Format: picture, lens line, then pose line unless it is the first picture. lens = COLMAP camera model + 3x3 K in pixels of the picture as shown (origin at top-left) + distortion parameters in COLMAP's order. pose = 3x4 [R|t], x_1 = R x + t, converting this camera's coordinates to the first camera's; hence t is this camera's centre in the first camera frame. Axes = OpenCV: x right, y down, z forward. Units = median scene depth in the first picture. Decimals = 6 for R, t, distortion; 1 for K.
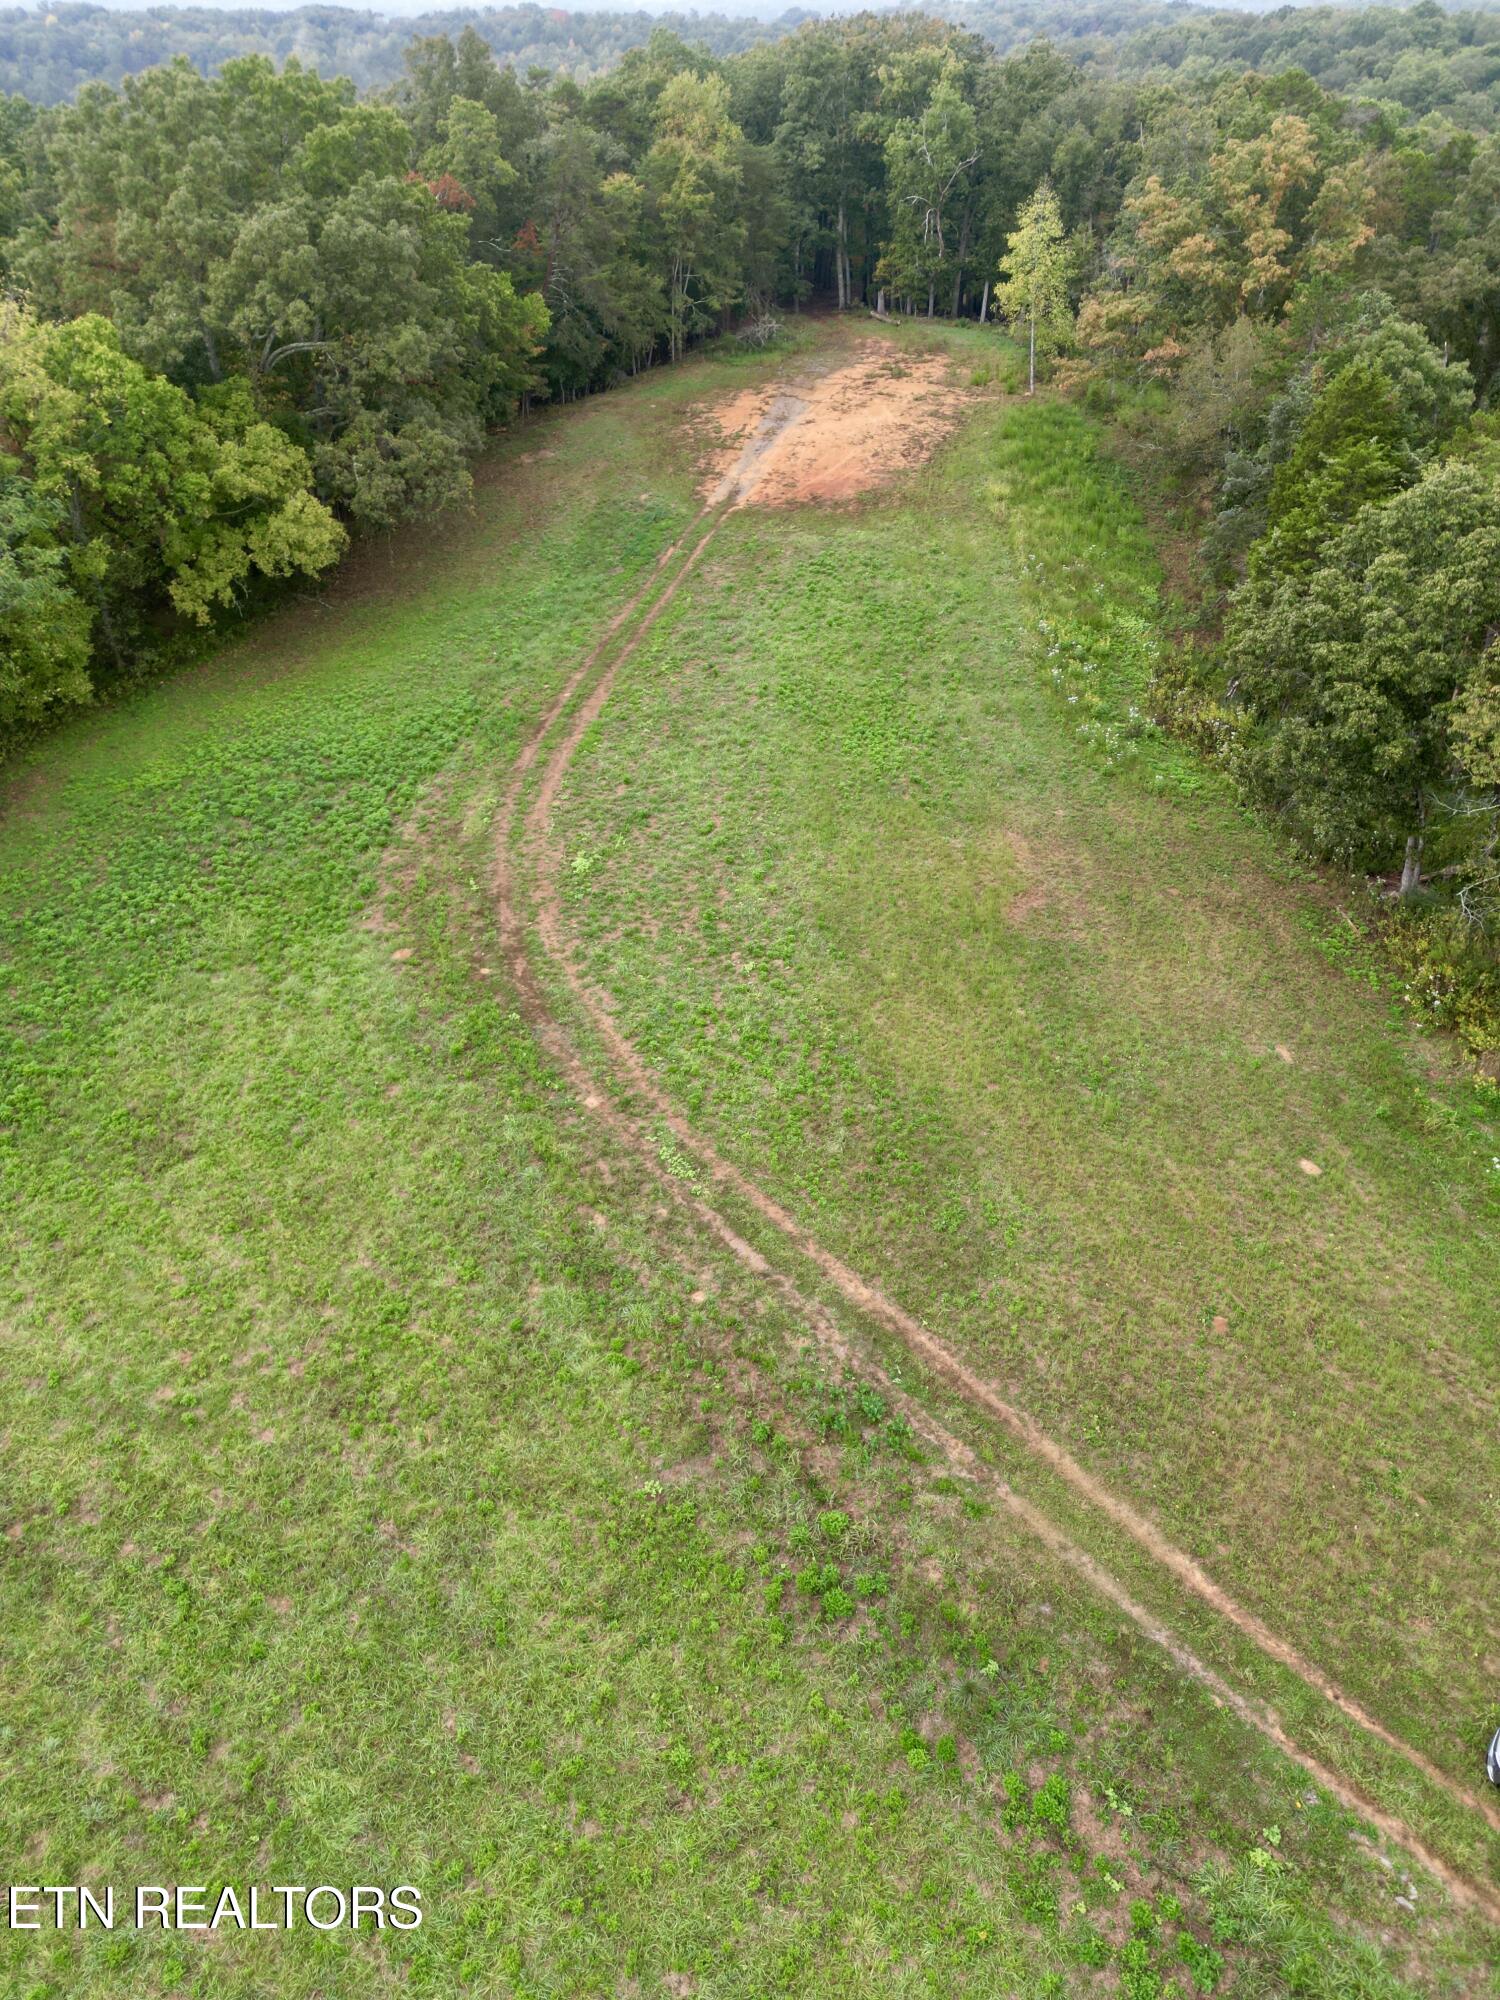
lens RADIAL K [[1391.6, 0, 743.0], [0, 1391.6, 999.5], [0, 0, 1]] dist [0.081925, -0.081147]
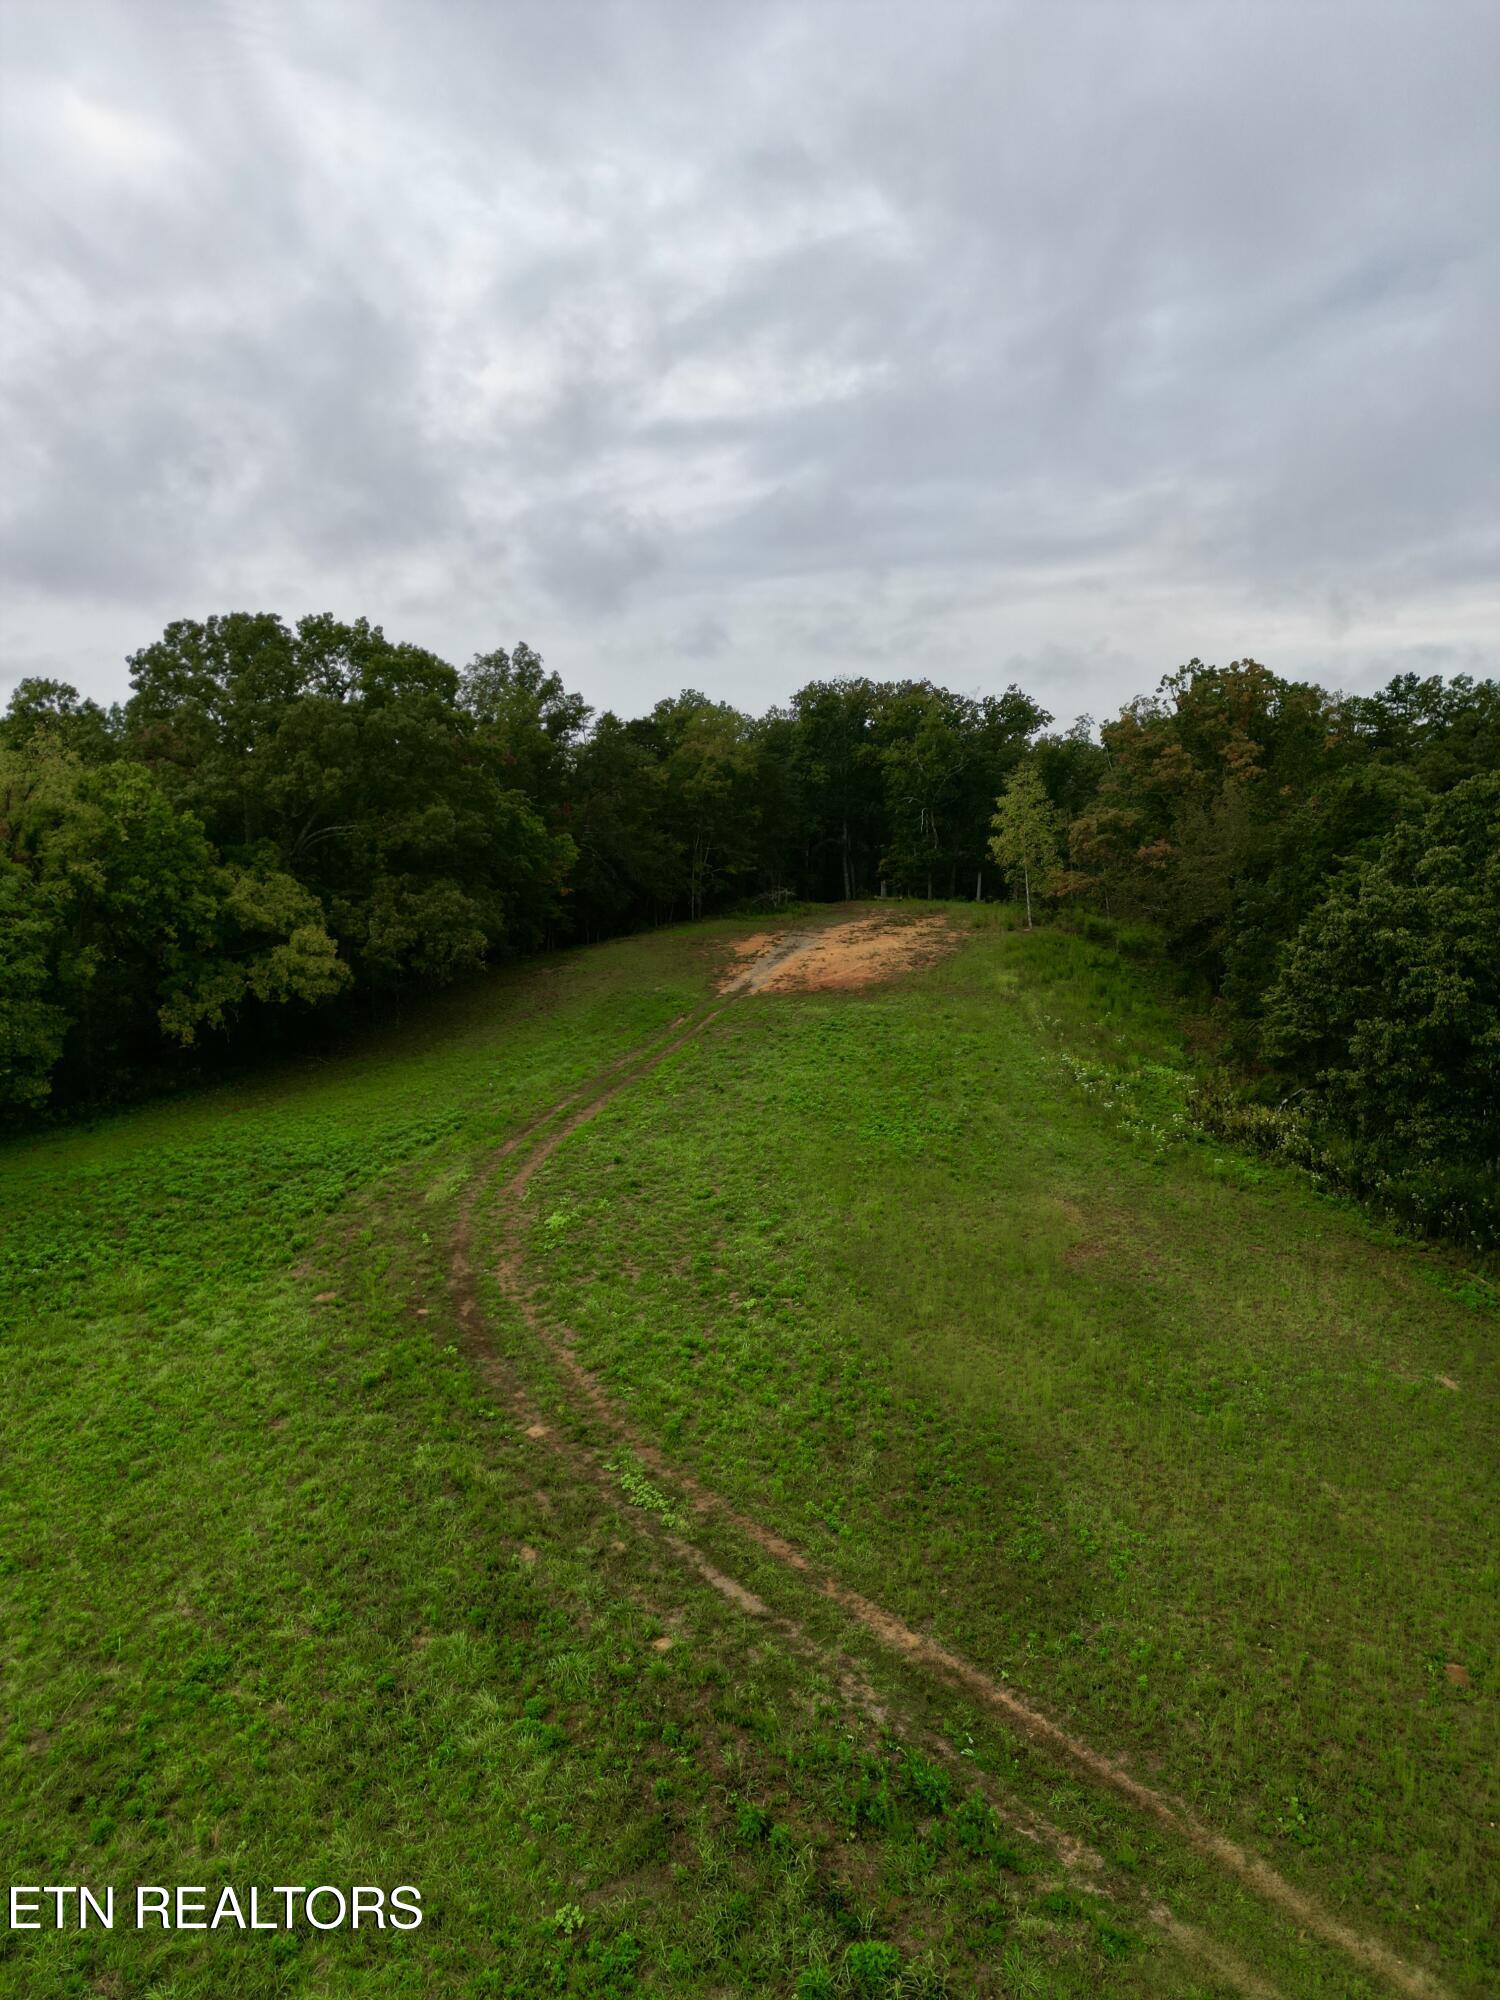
lens RADIAL K [[1391.6, 0, 743.0], [0, 1391.6, 999.5], [0, 0, 1]] dist [0.081925, -0.081147]
pose [[0.999894, 0.003669, -0.014118, 0.011742], [-0.009558, 0.895899, -0.444154, 0.184772], [0.011019, 0.444242, 0.895839, 0.200335]]
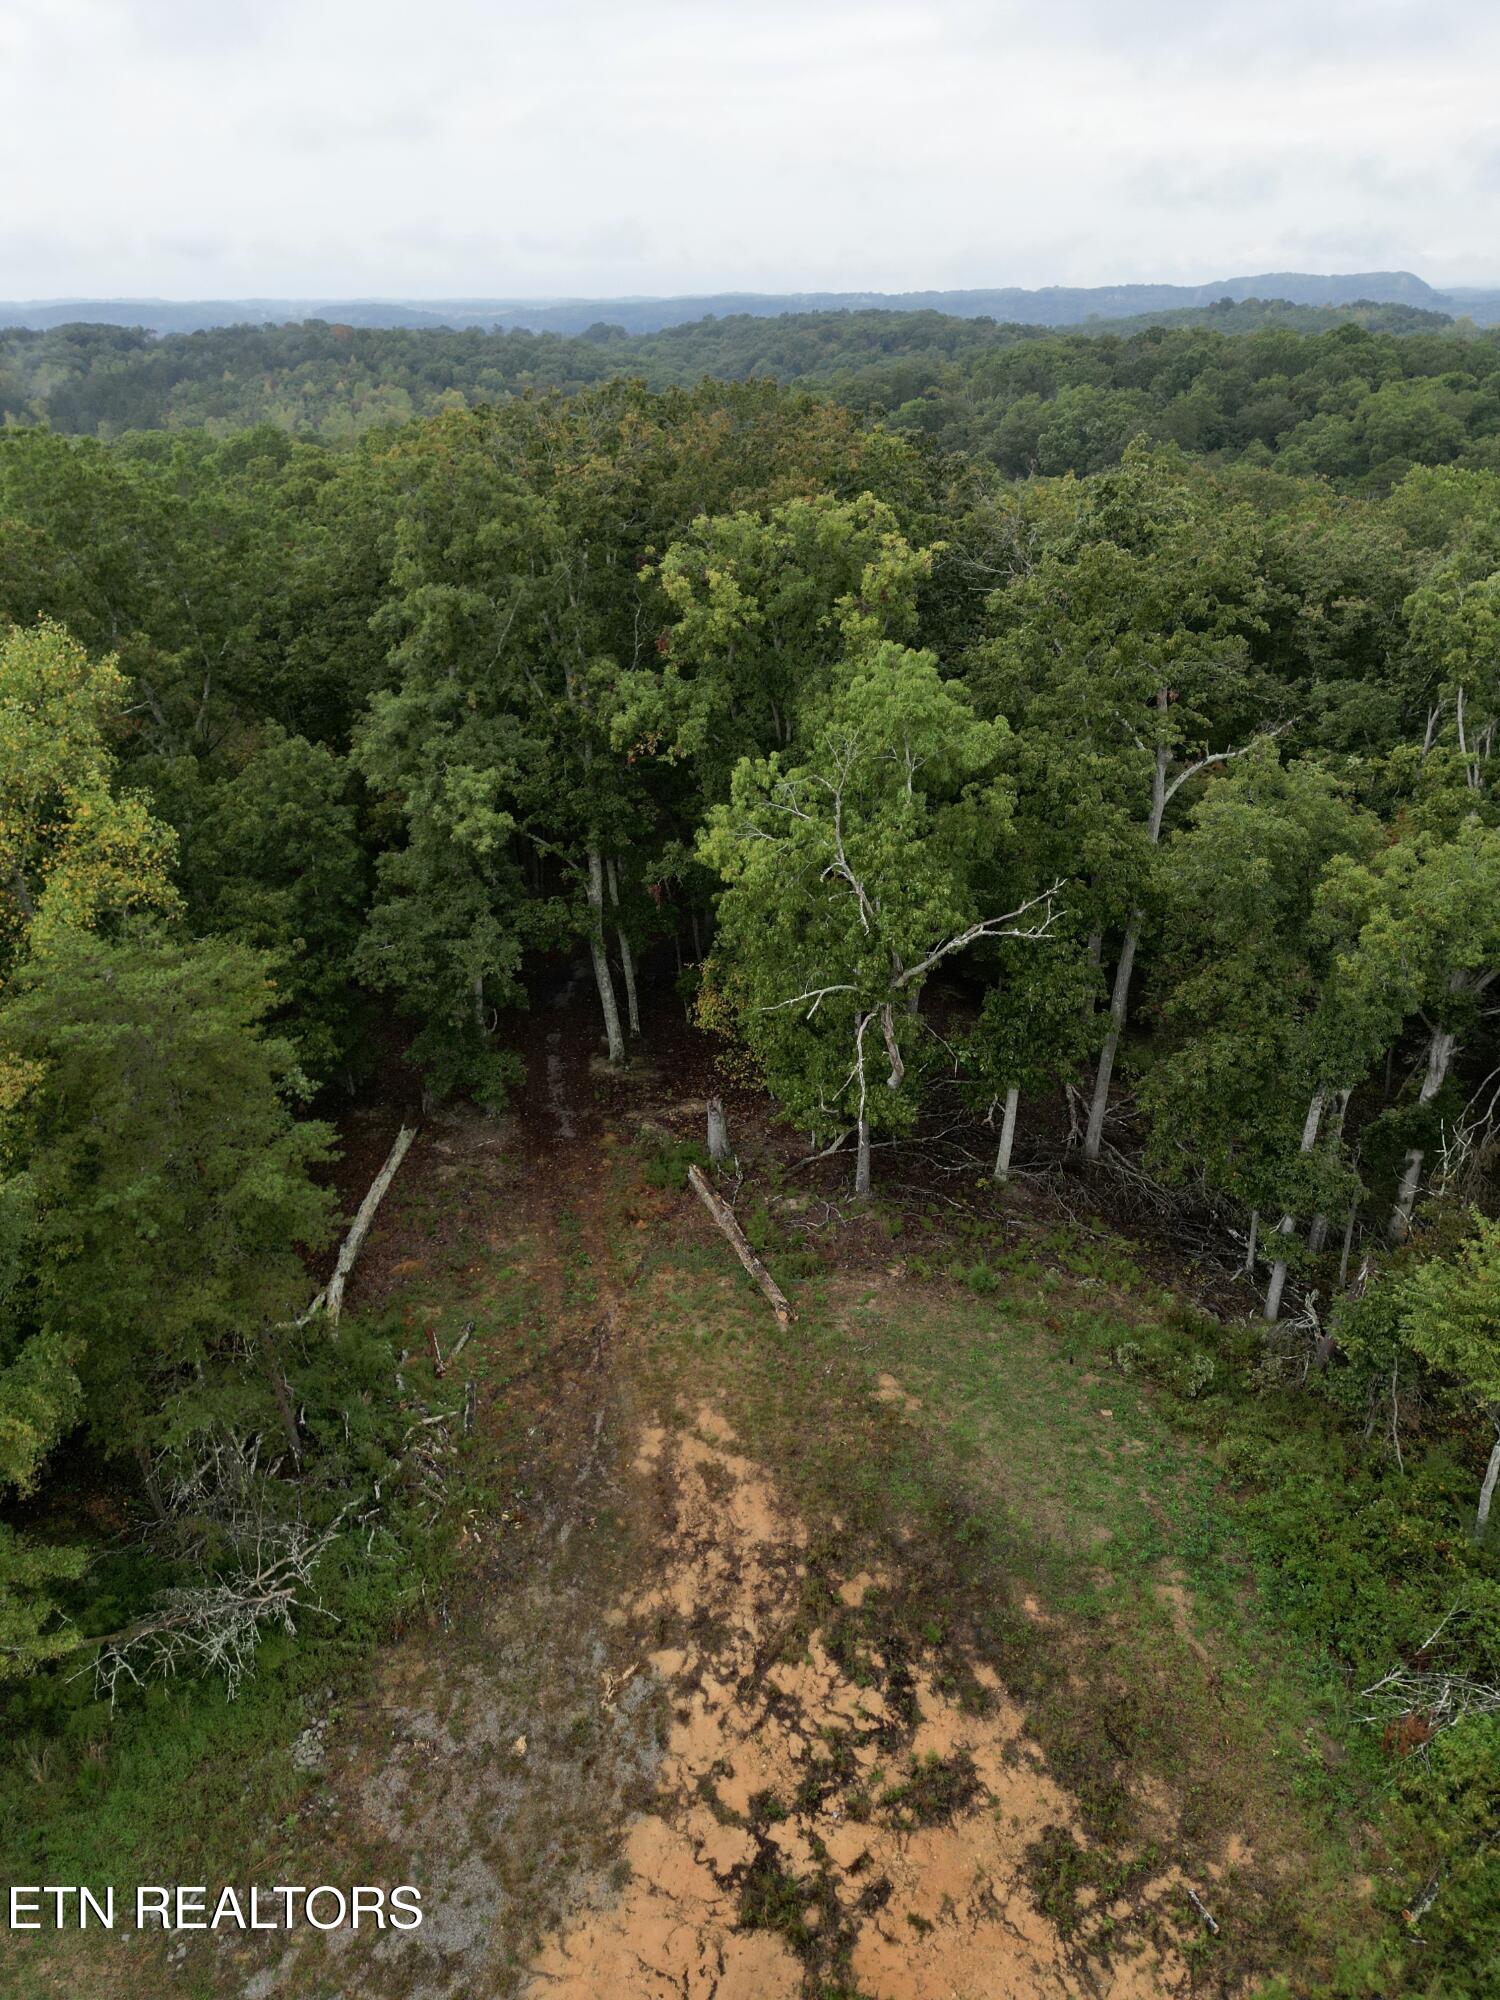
lens RADIAL K [[1391.6, 0, 743.0], [0, 1391.6, 999.5], [0, 0, 1]] dist [0.081925, -0.081147]
pose [[0.993045, -0.054833, 0.104187, 0.202441], [0.070873, 0.985037, -0.157095, -1.362271], [-0.094014, 0.163386, 0.982073, 1.888906]]
